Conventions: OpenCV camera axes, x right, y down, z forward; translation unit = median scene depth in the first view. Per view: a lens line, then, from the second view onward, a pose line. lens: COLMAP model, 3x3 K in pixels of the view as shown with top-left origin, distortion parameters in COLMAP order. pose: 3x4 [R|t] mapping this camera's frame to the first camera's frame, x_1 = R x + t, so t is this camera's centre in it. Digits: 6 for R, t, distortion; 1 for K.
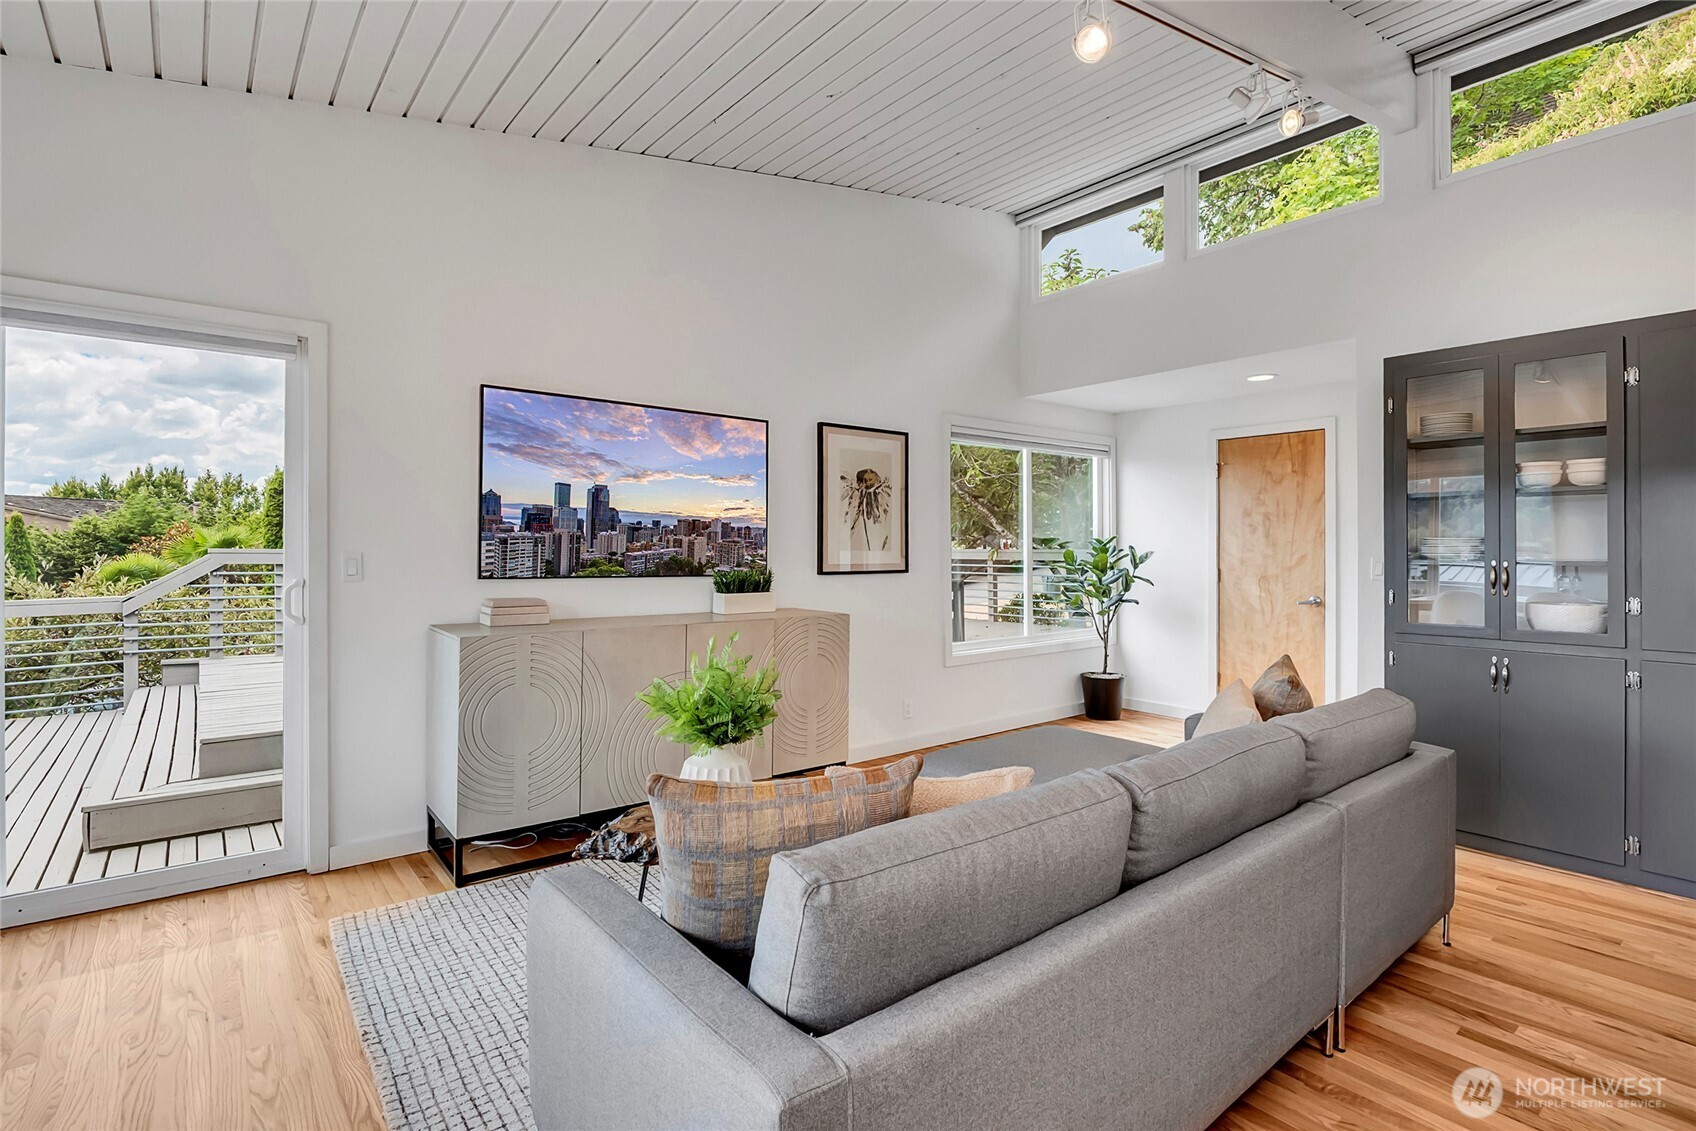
lens RADIAL K [[820.4, 0, 847.2], [0, 820.4, 569.6], [0, 0, 1]] dist [-0.011289, -0.002296]
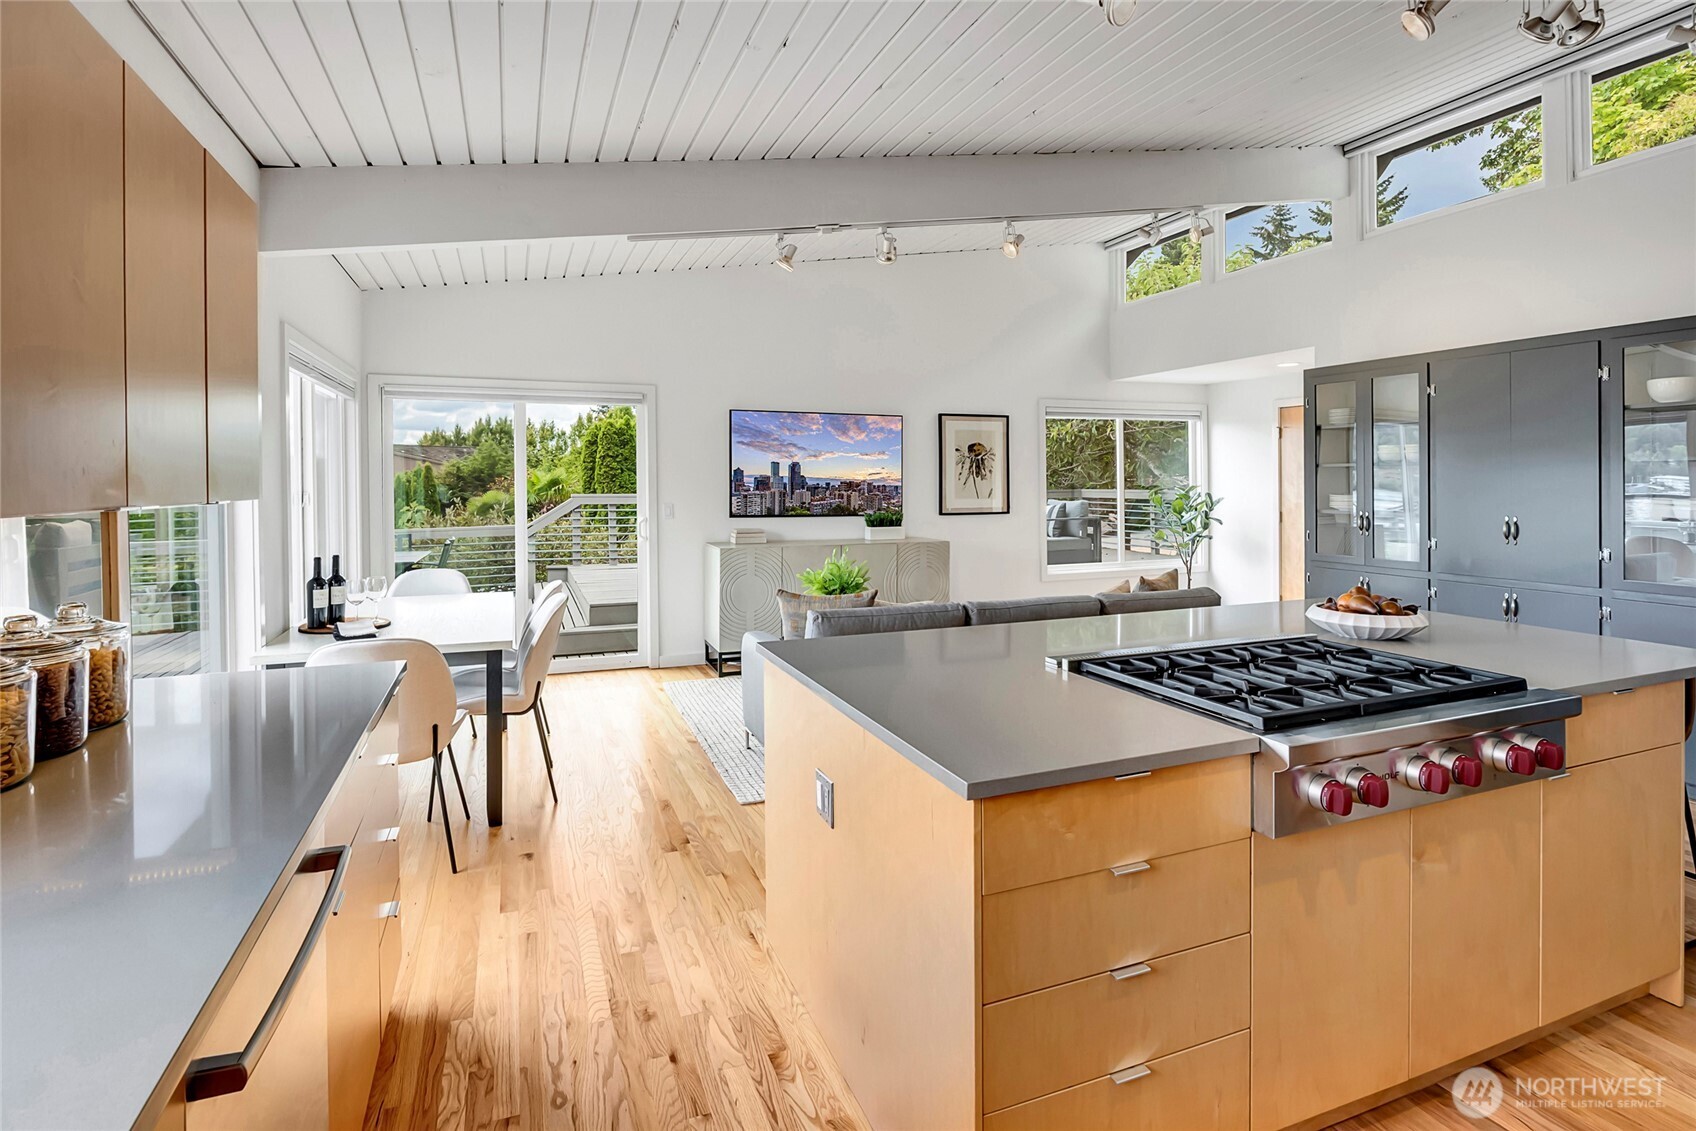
lens RADIAL K [[820.4, 0, 845.9], [0, 820.4, 558.2], [0, 0, 1]] dist [-0.011289, -0.002296]
pose [[0.956872, 0.022176, -0.289662, 0.256218], [-0.002419, 0.997656, 0.068390, -0.018903], [0.290500, -0.064740, 0.954683, -0.525831]]
